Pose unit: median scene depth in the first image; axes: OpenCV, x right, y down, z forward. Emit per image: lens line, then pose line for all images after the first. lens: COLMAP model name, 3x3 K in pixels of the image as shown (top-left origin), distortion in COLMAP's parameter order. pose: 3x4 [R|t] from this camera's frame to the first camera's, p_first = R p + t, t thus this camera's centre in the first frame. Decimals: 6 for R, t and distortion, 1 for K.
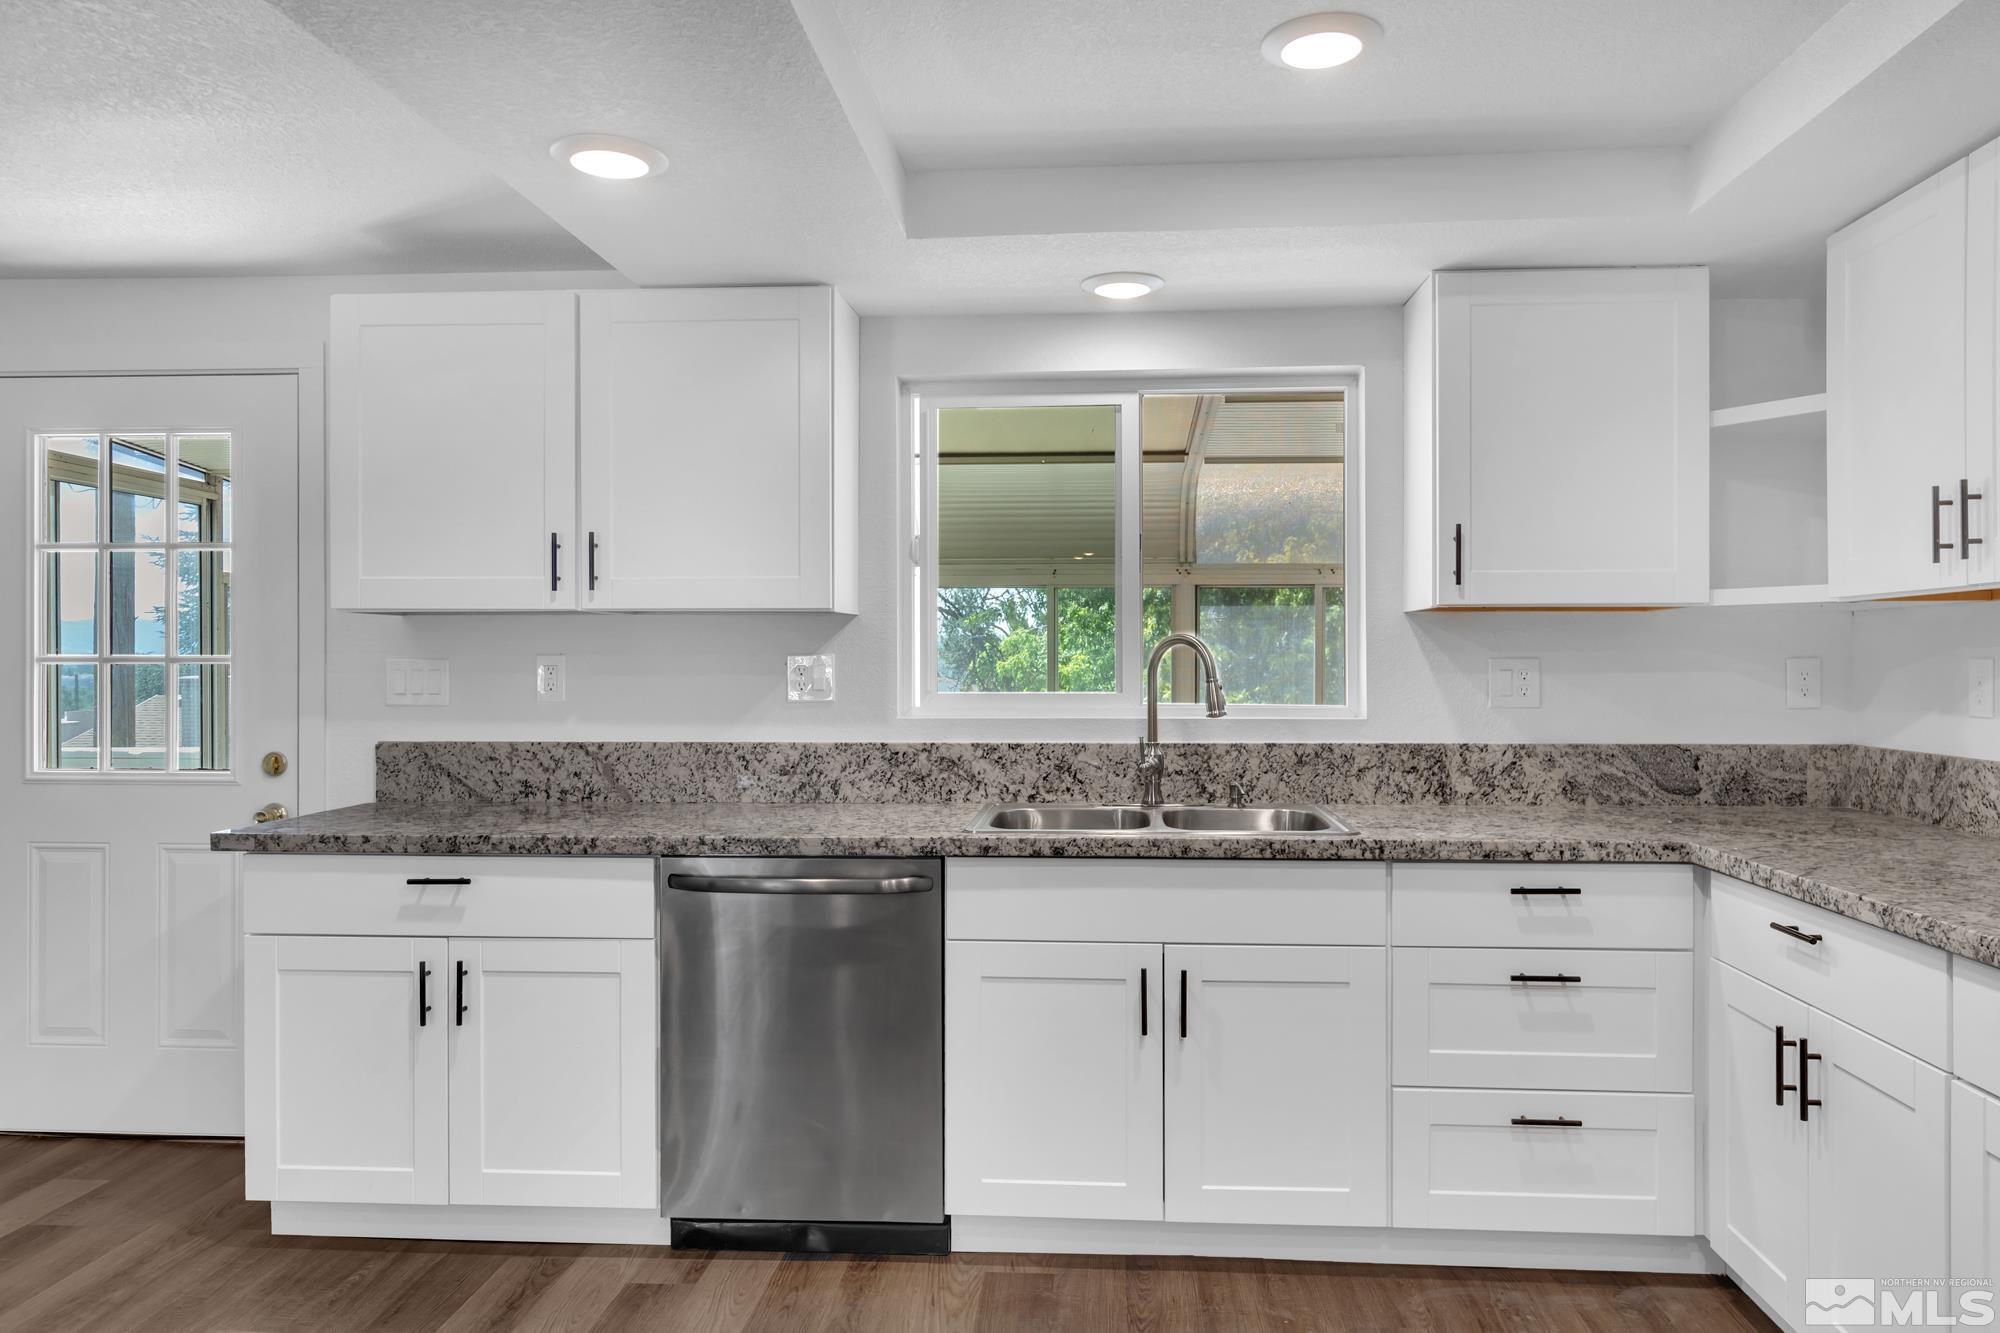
lens RADIAL K [[1343.8, 0, 1020.2], [0, 1343.8, 660.9], [0, 0, 1]] dist [0.002030, 0.004182]
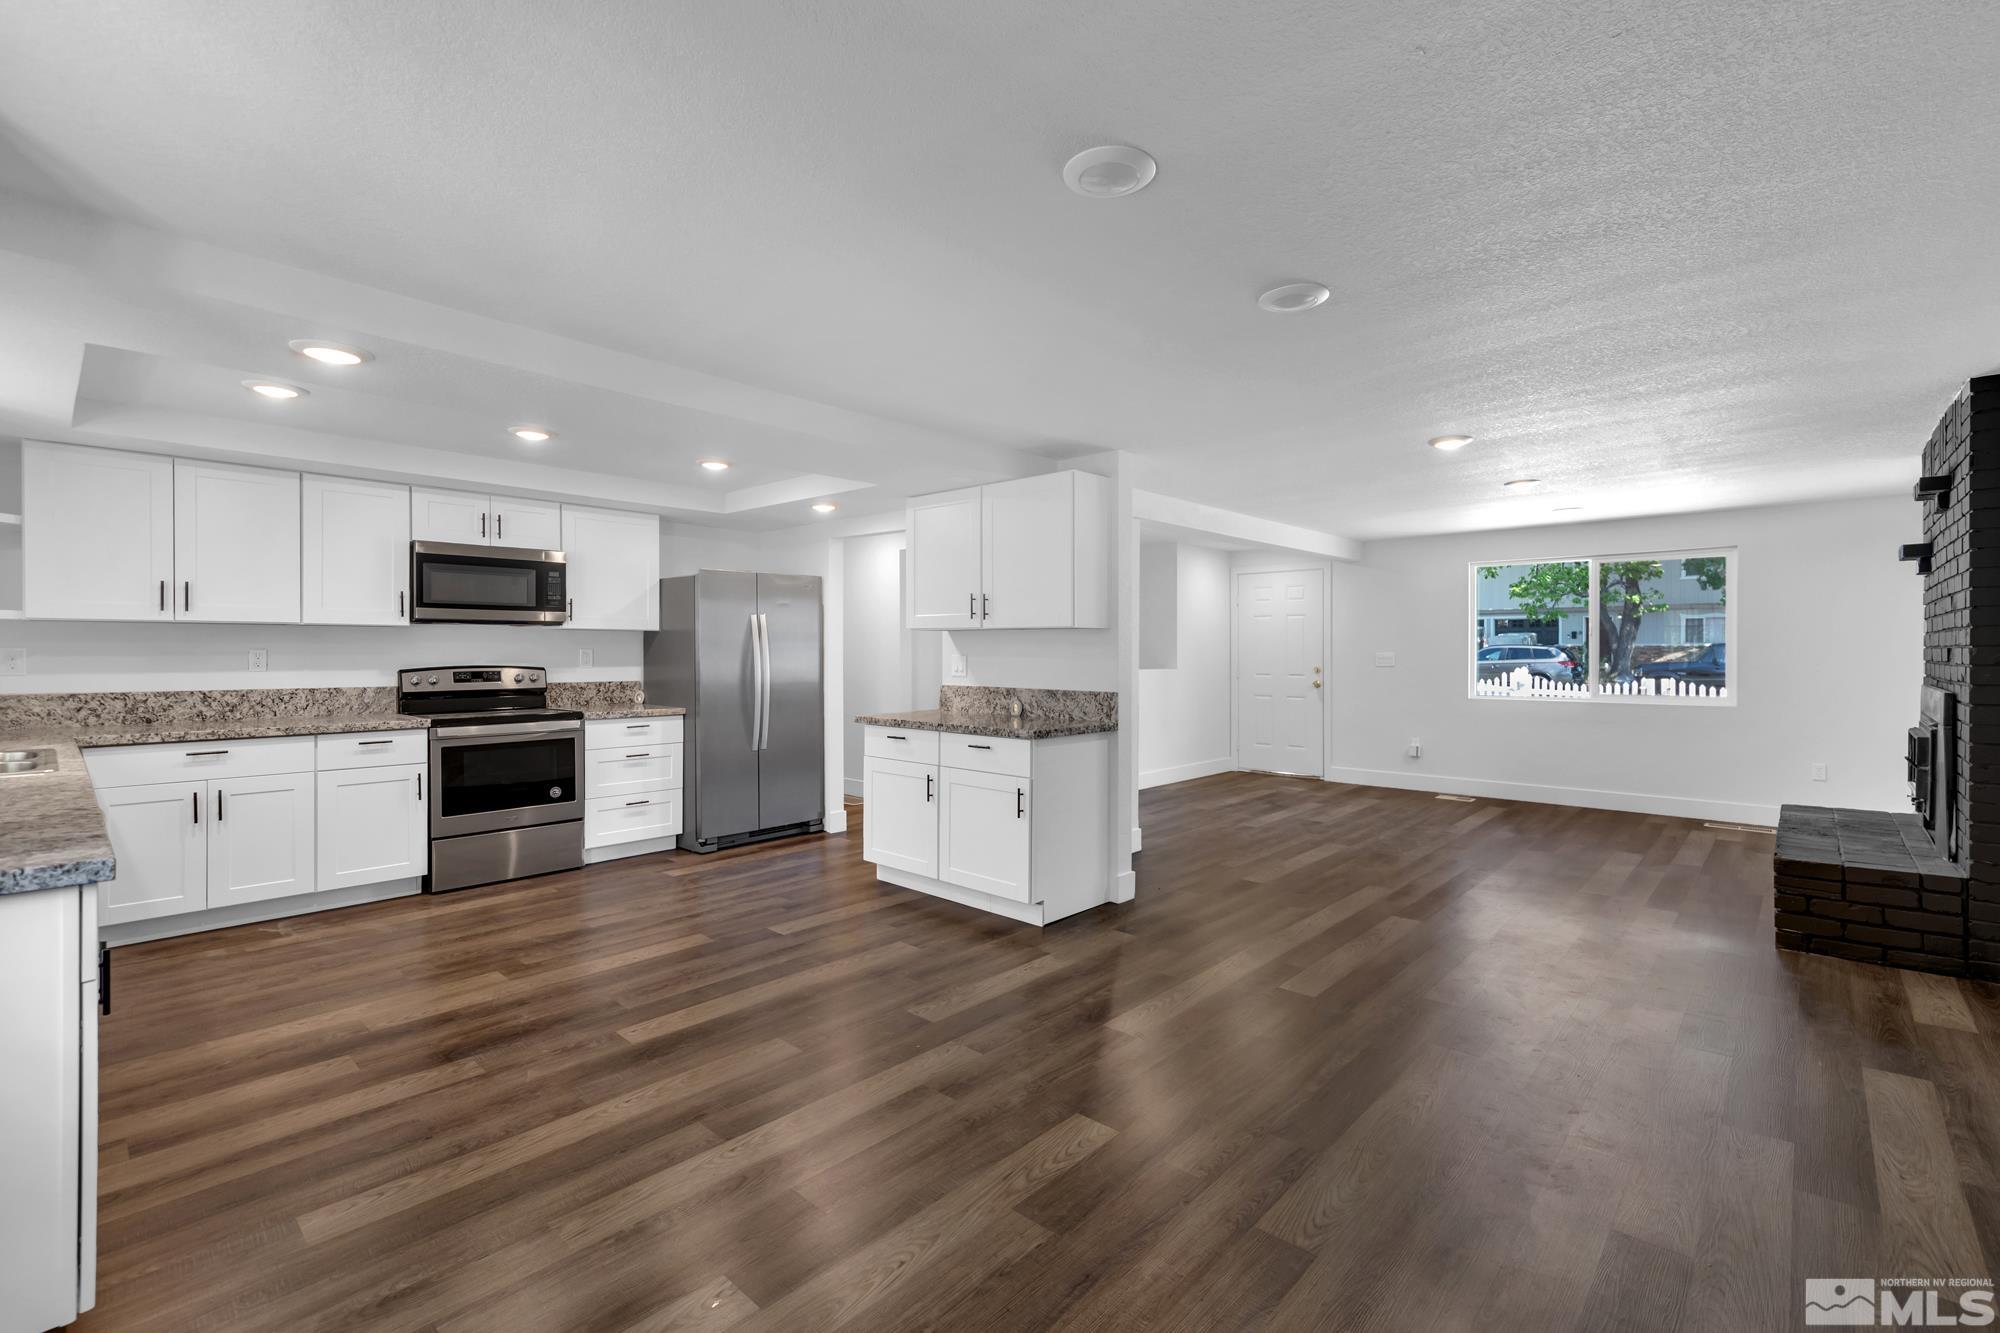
lens RADIAL K [[885.6, 0, 1016.6], [0, 885.6, 655.3], [0, 0, 1]] dist [0.008034, -0.001306]
pose [[-0.782821, -0.002709, 0.622241, -1.239590], [-0.000570, 0.999993, 0.003636, 0.004341], [-0.622247, 0.002492, -0.782817, 0.992949]]
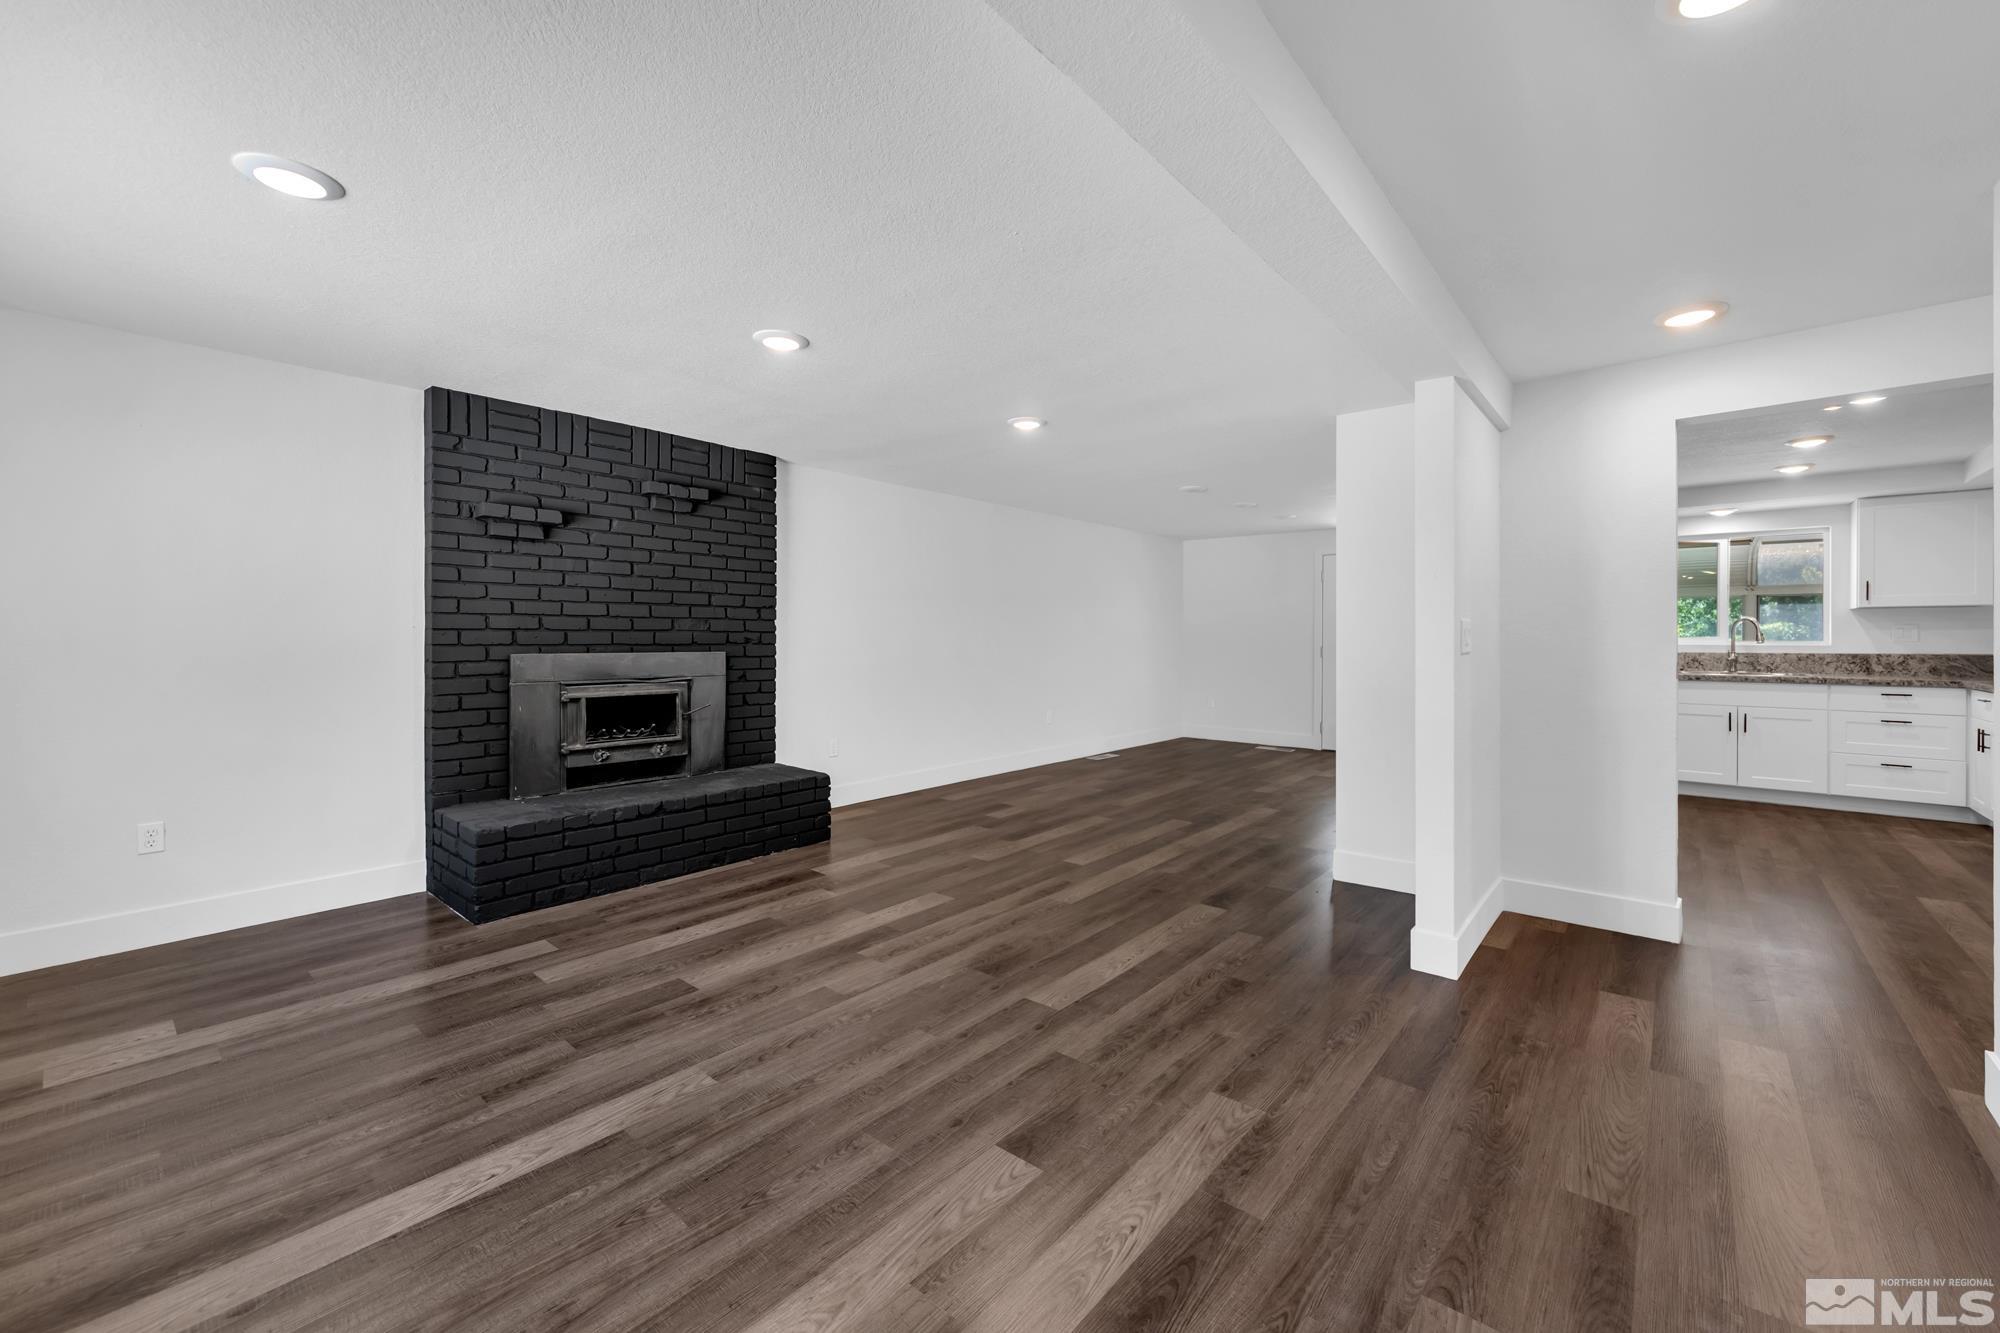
lens RADIAL K [[789.1, 0, 1012.4], [0, 789.1, 646.2], [0, 0, 1]] dist [0.005600, -0.000426]
pose [[0.806200, 0.008377, -0.591584, -0.172651], [-0.001396, 0.999924, 0.012257, 0.027849], [0.591642, -0.009056, 0.806150, -1.568849]]
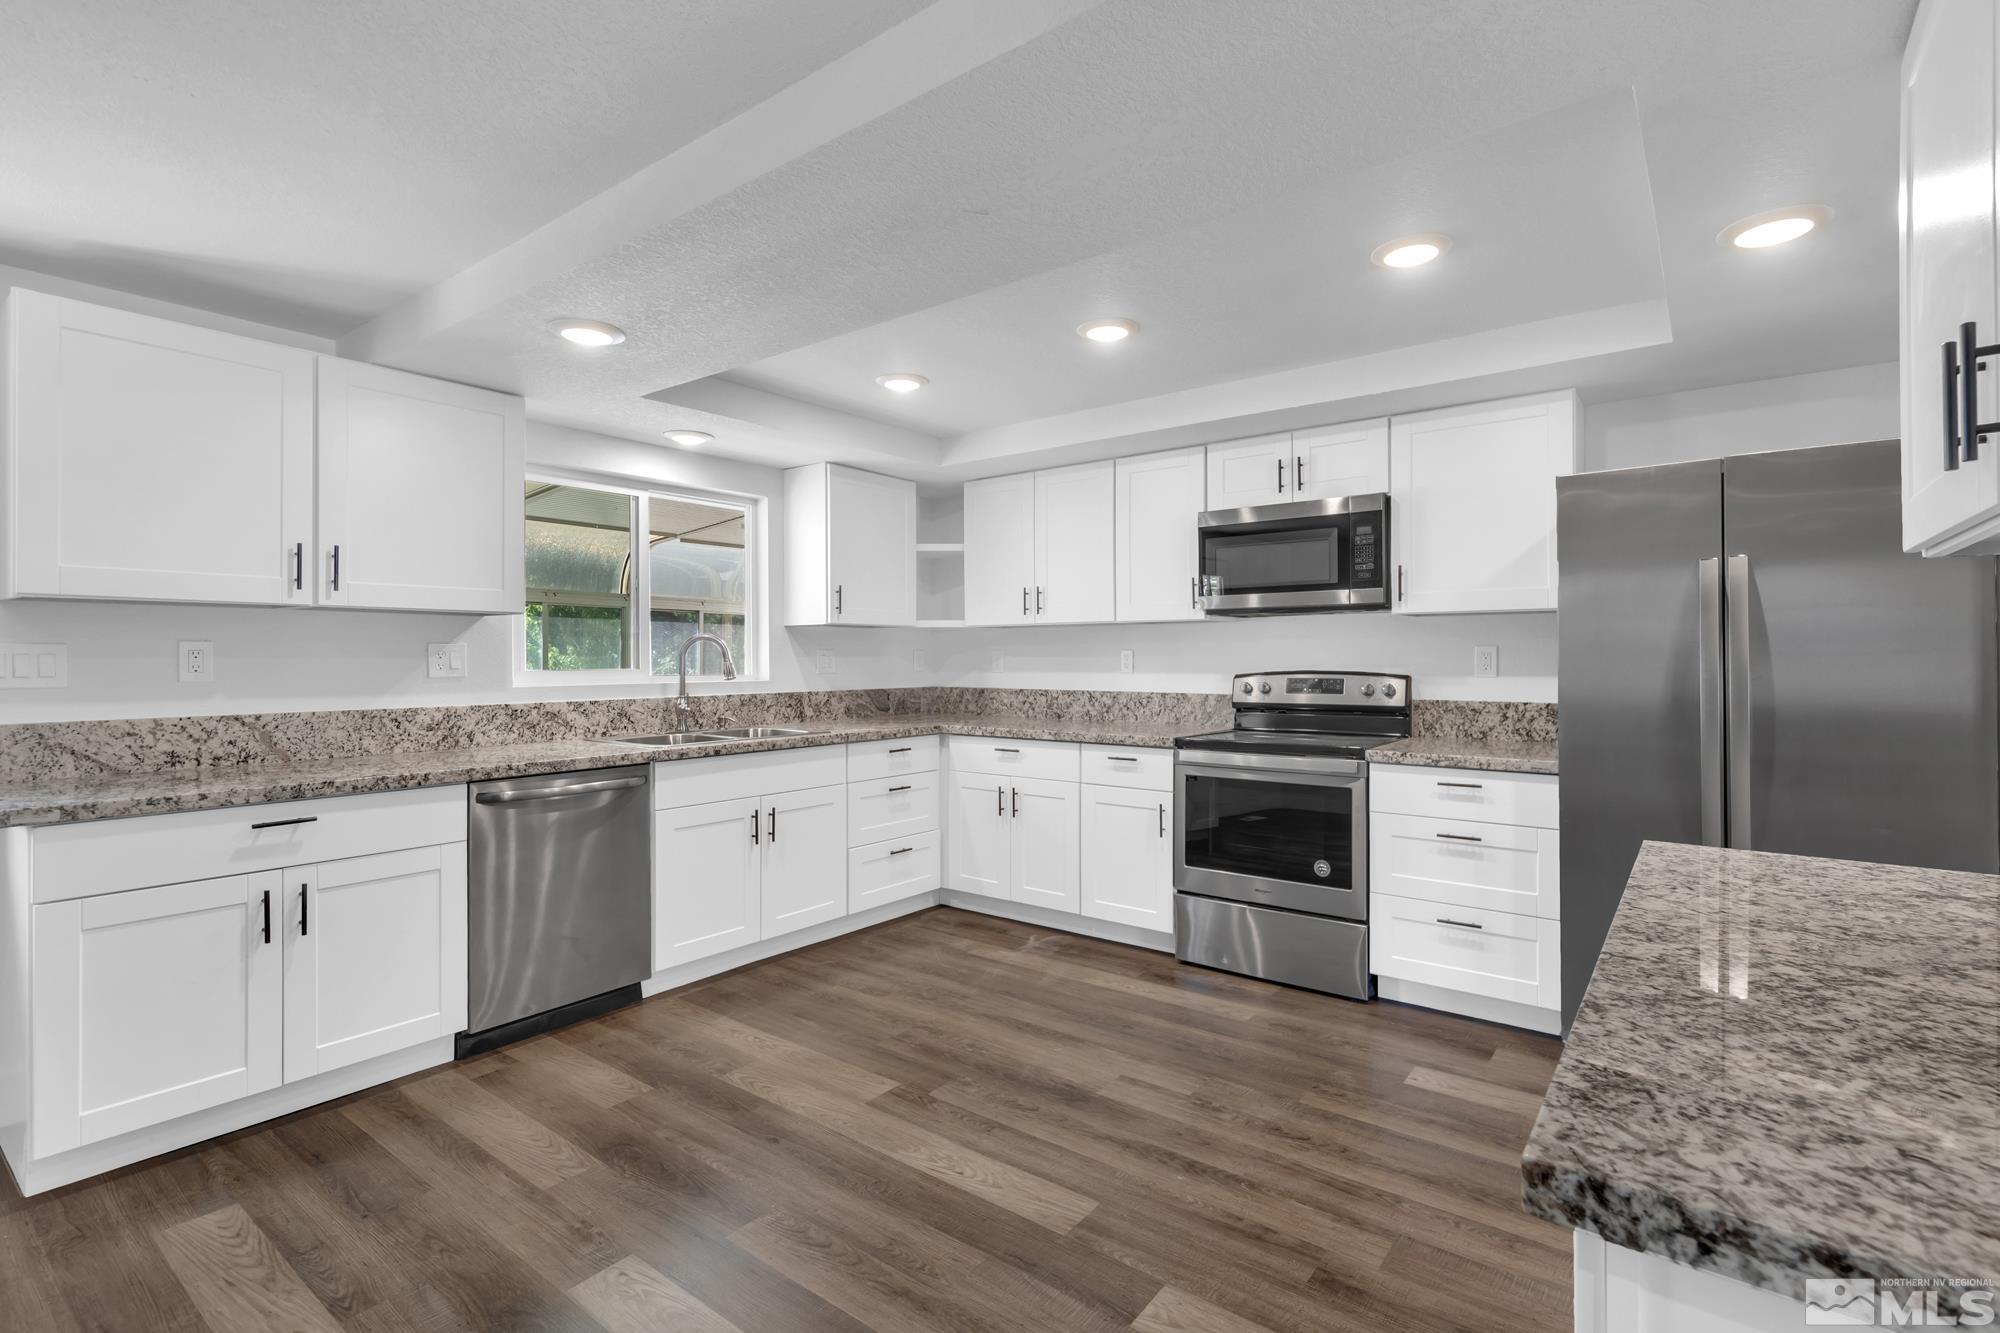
lens RADIAL K [[921.4, 0, 1013.5], [0, 921.4, 657.7], [0, 0, 1]] dist [0.002826, 0.000467]
pose [[0.552975, -0.000578, 0.833197, -0.692256], [0.001591, 0.999999, -0.000362, 0.012425], [-0.833196, 0.001526, 0.552976, -0.024164]]
